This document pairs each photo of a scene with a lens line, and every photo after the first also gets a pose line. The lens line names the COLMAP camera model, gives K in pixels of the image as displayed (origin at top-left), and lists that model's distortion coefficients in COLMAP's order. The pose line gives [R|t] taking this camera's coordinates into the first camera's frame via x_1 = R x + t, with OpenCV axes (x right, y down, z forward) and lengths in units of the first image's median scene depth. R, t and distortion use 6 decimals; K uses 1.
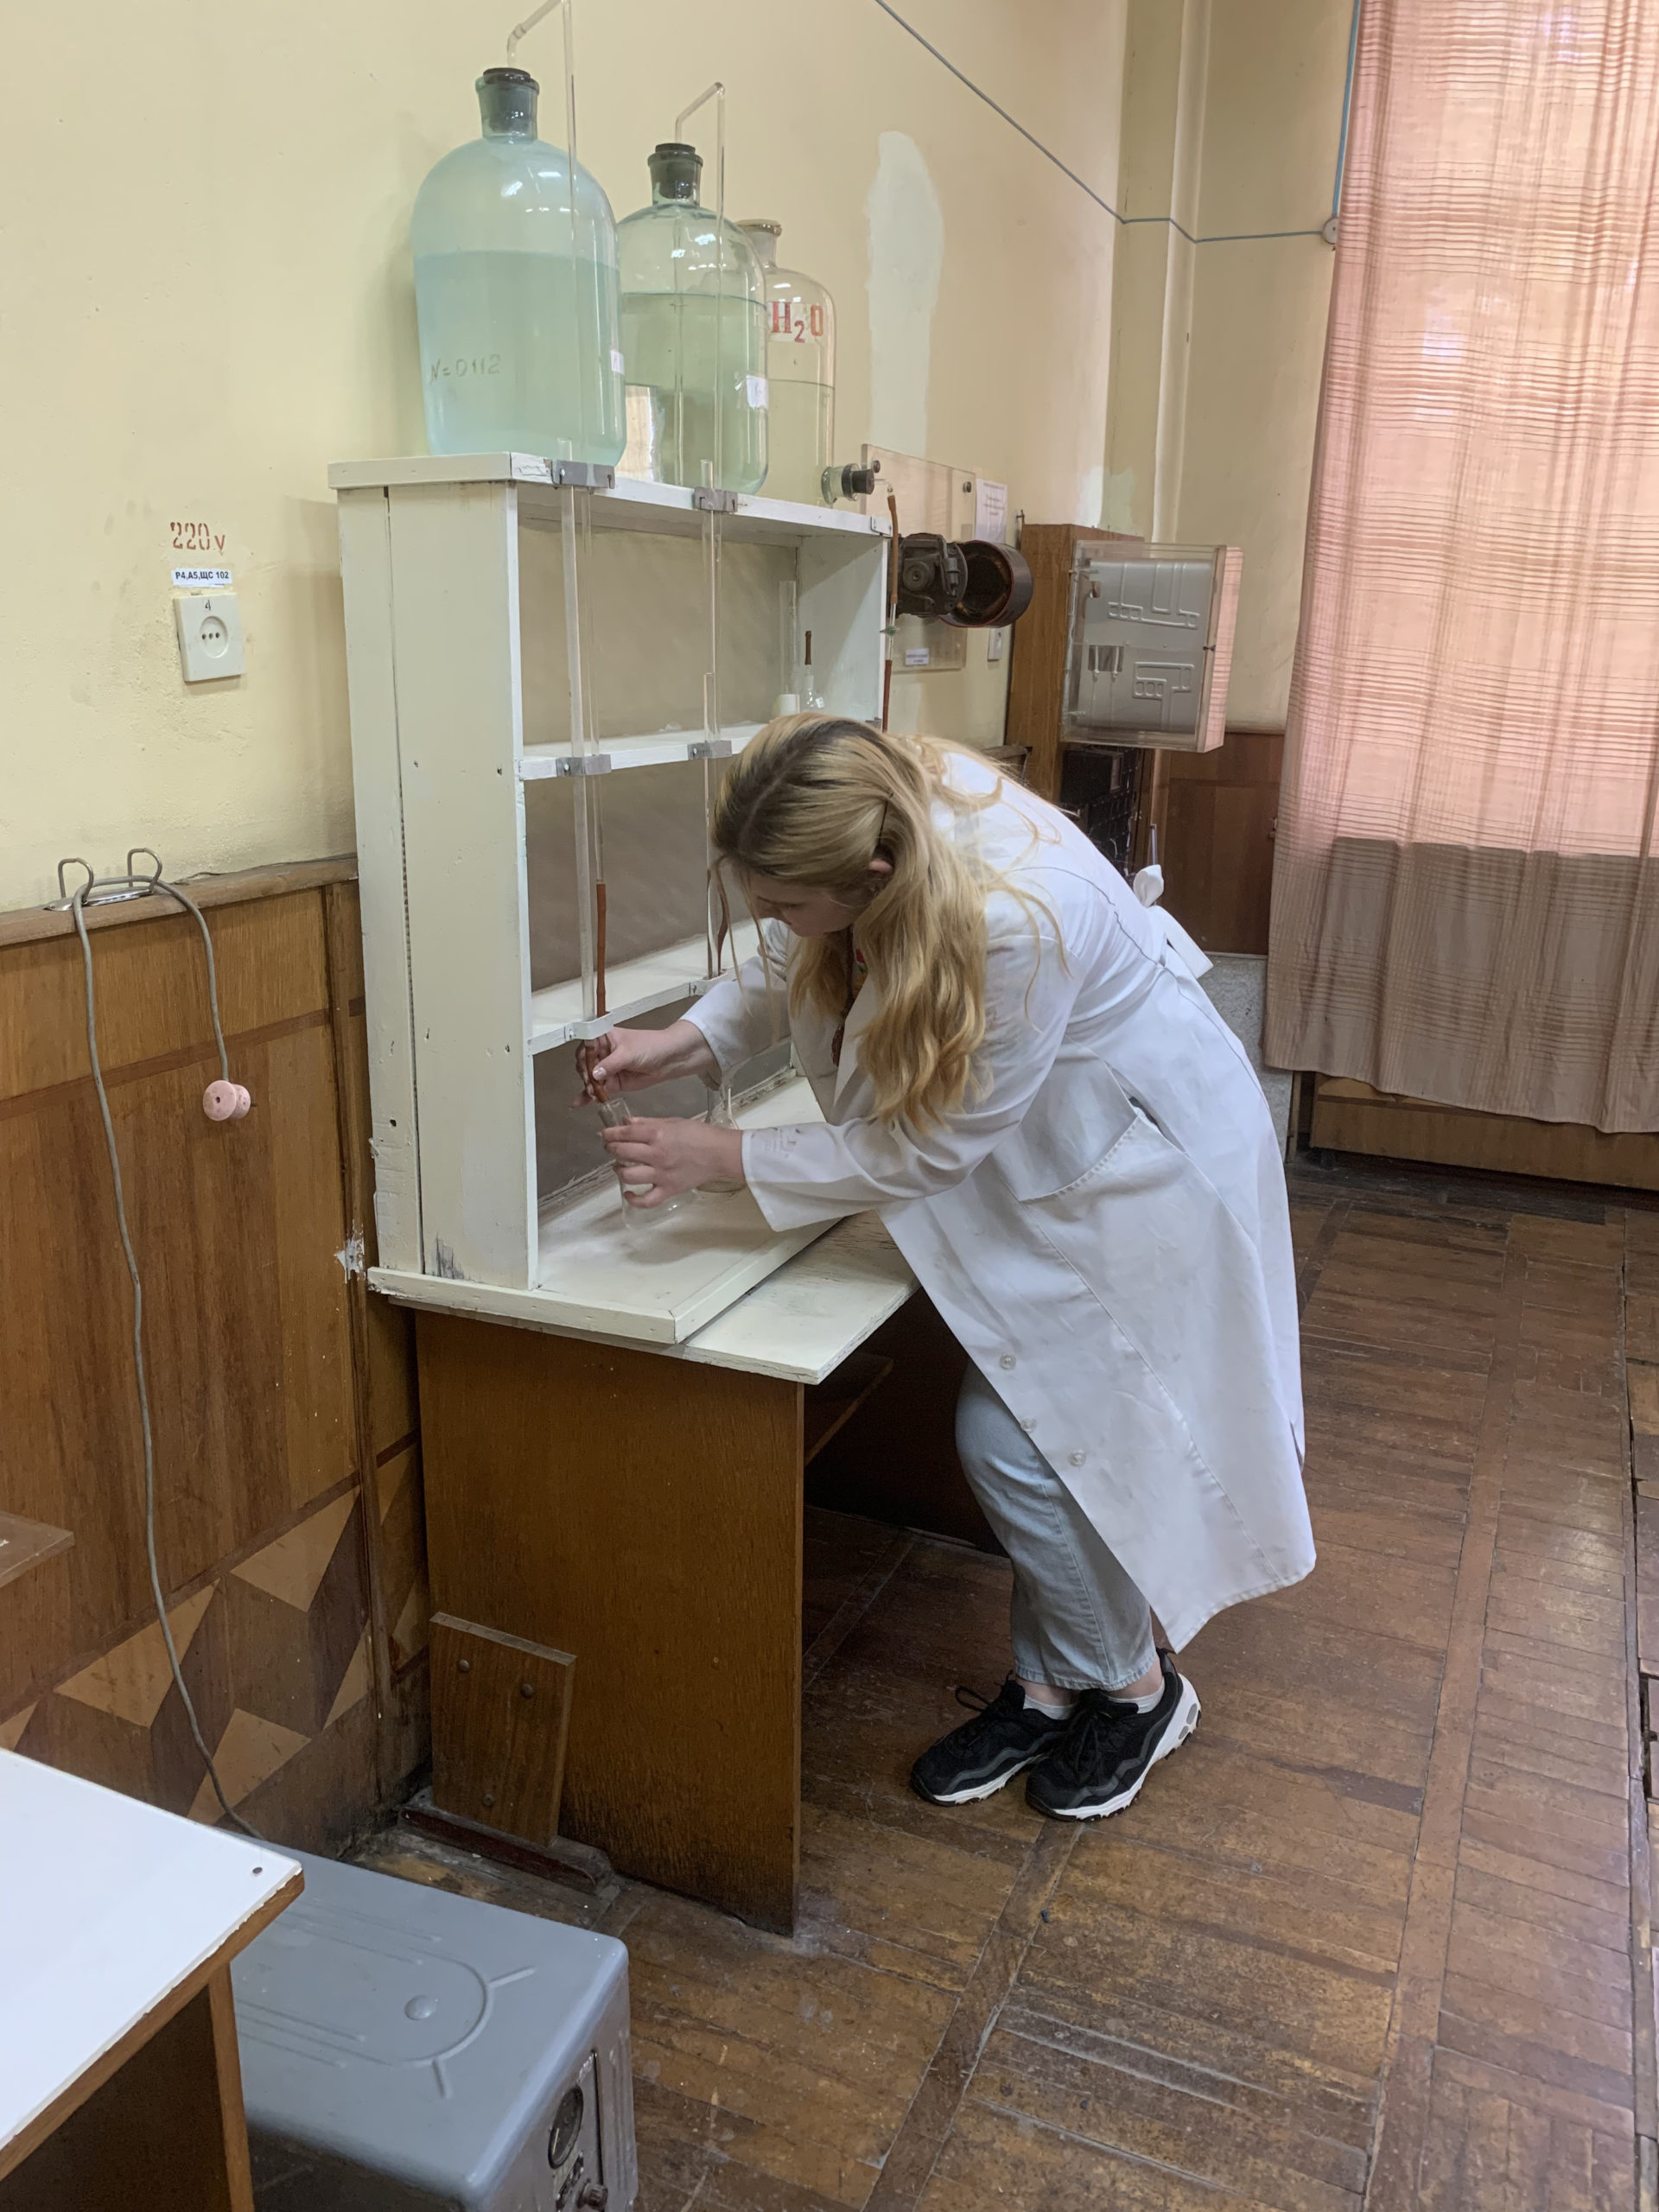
lens RADIAL K [[1677.2, 0, 829.8], [0, 1677.2, 1113.2], [0, 0, 1]] dist [0.008680, 0.005777]
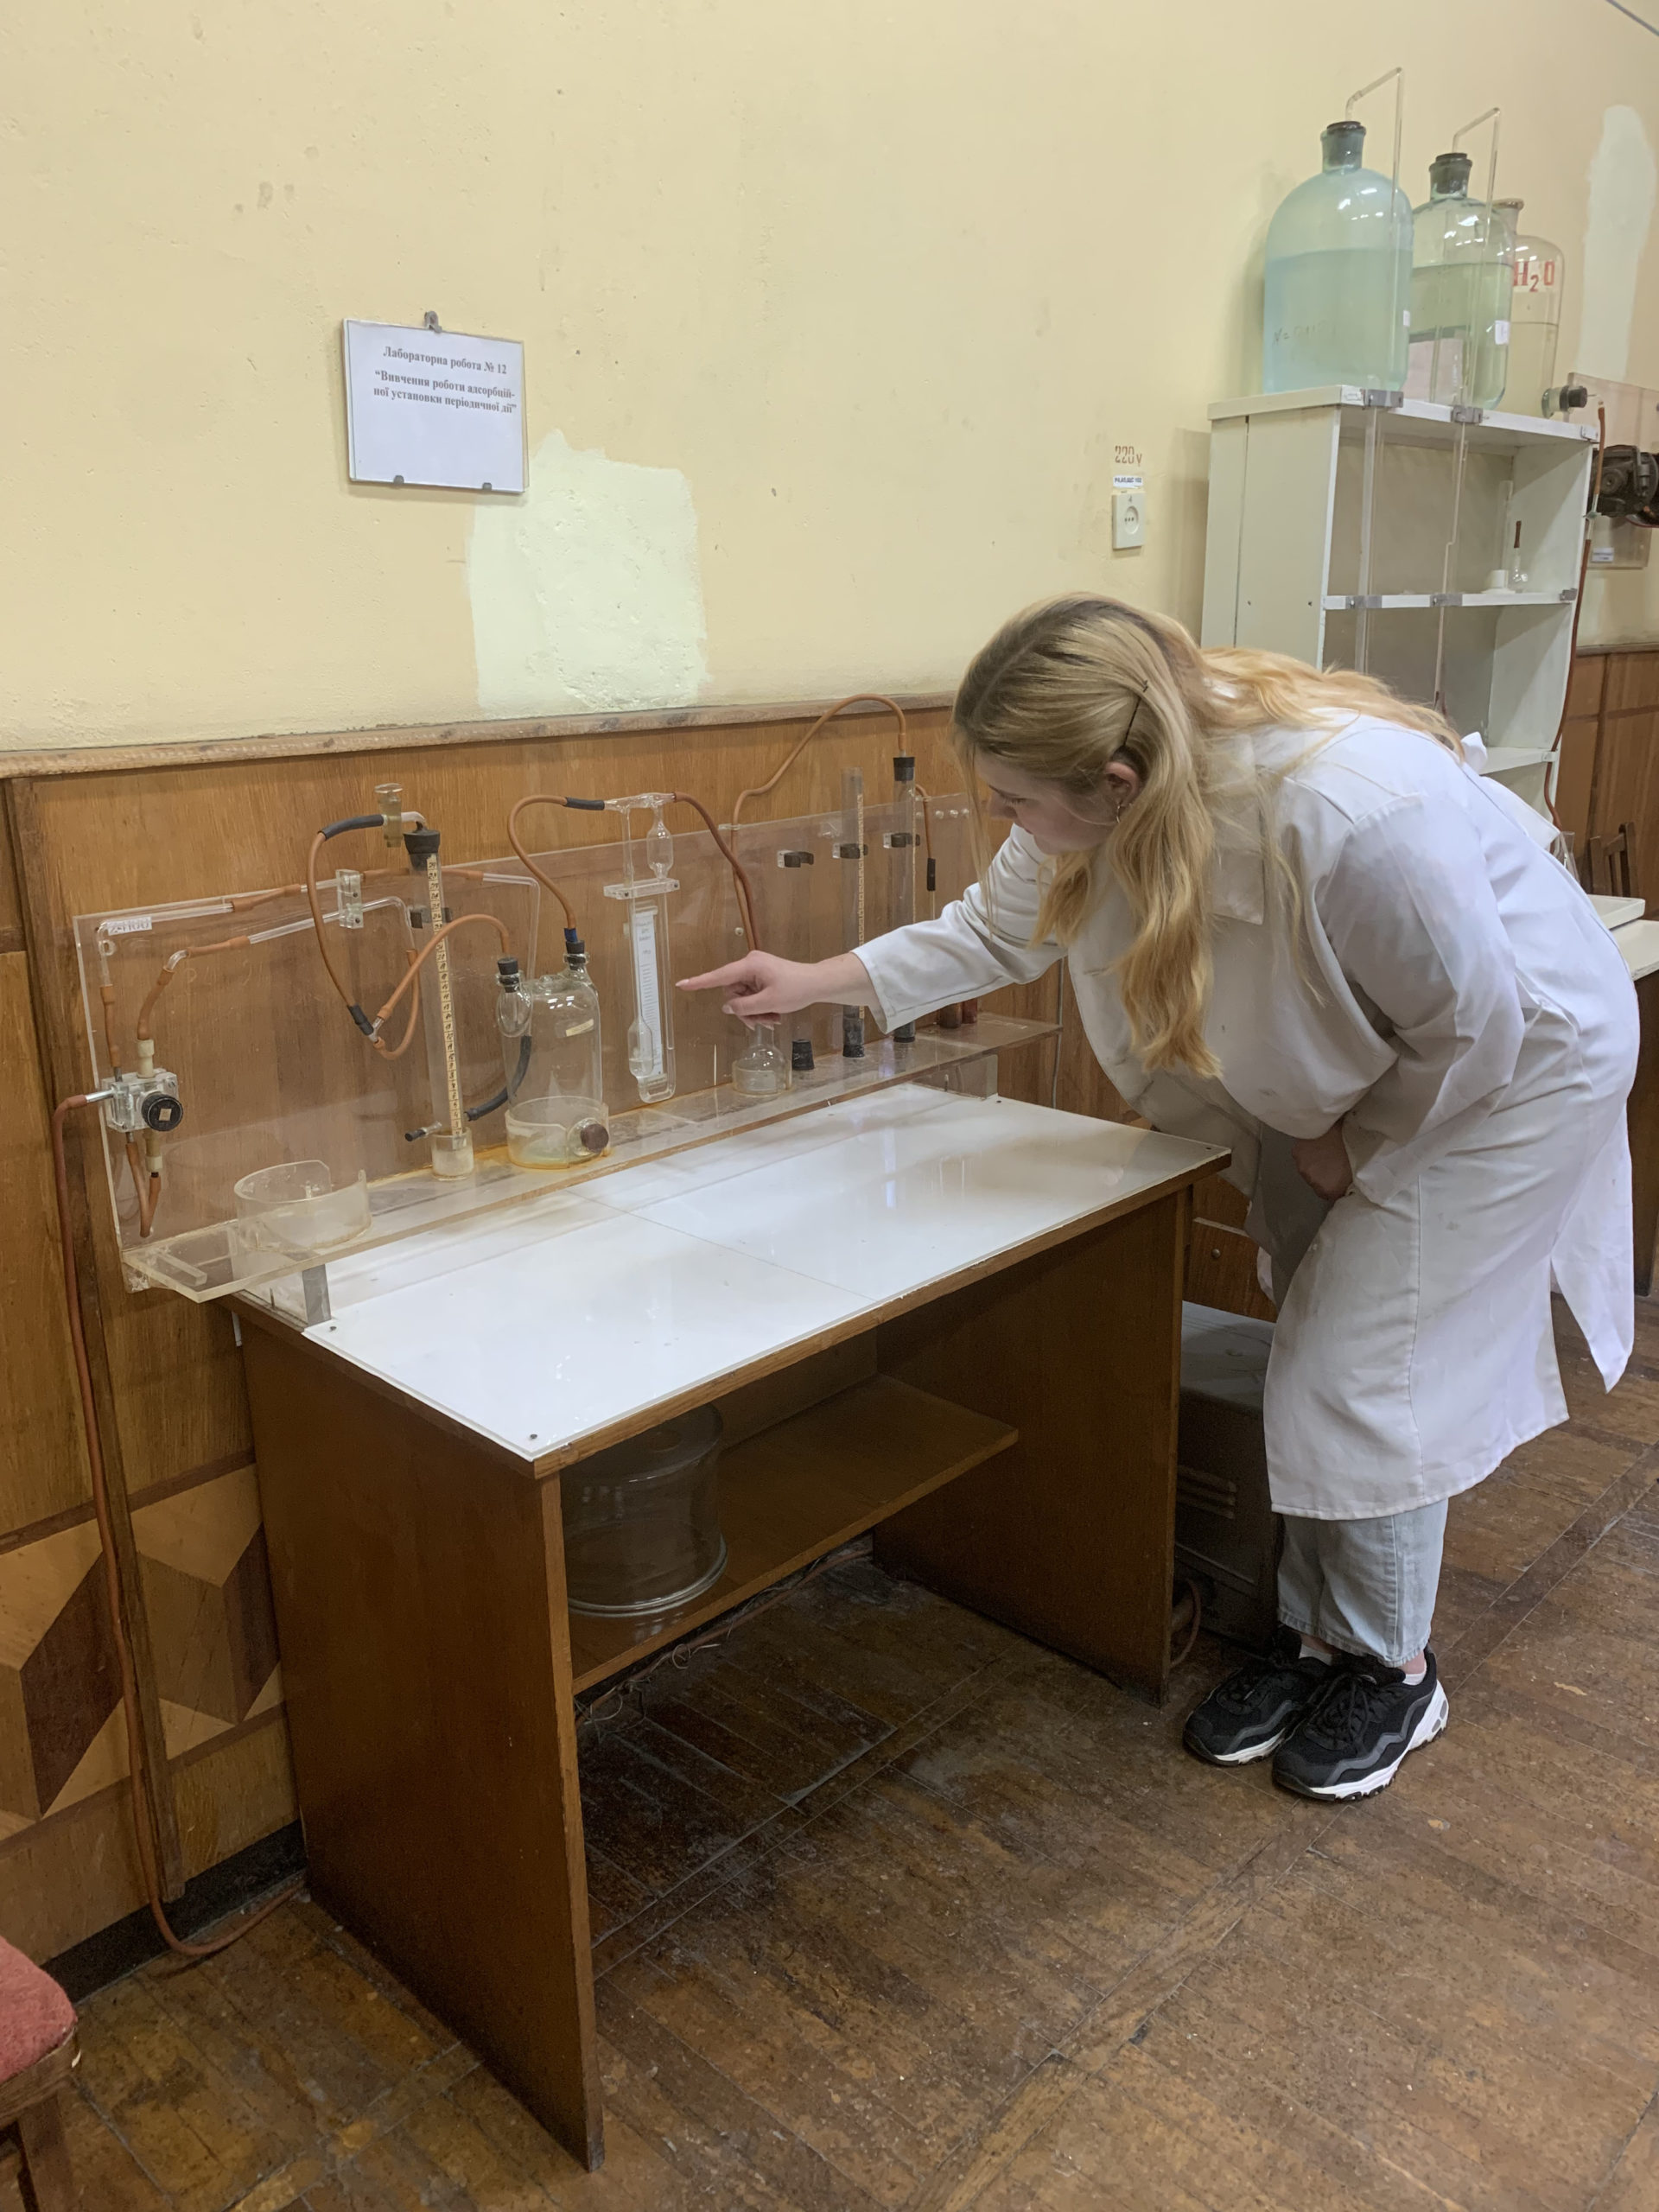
lens RADIAL K [[1677.2, 0, 821.9], [0, 1677.2, 1092.0], [0, 0, 1]] dist [0.008680, 0.005777]
pose [[0.938943, 0.067061, -0.337475, -0.067178], [-0.066855, 0.997688, 0.012248, 0.216571], [0.337516, 0.011062, 0.941255, -0.489021]]
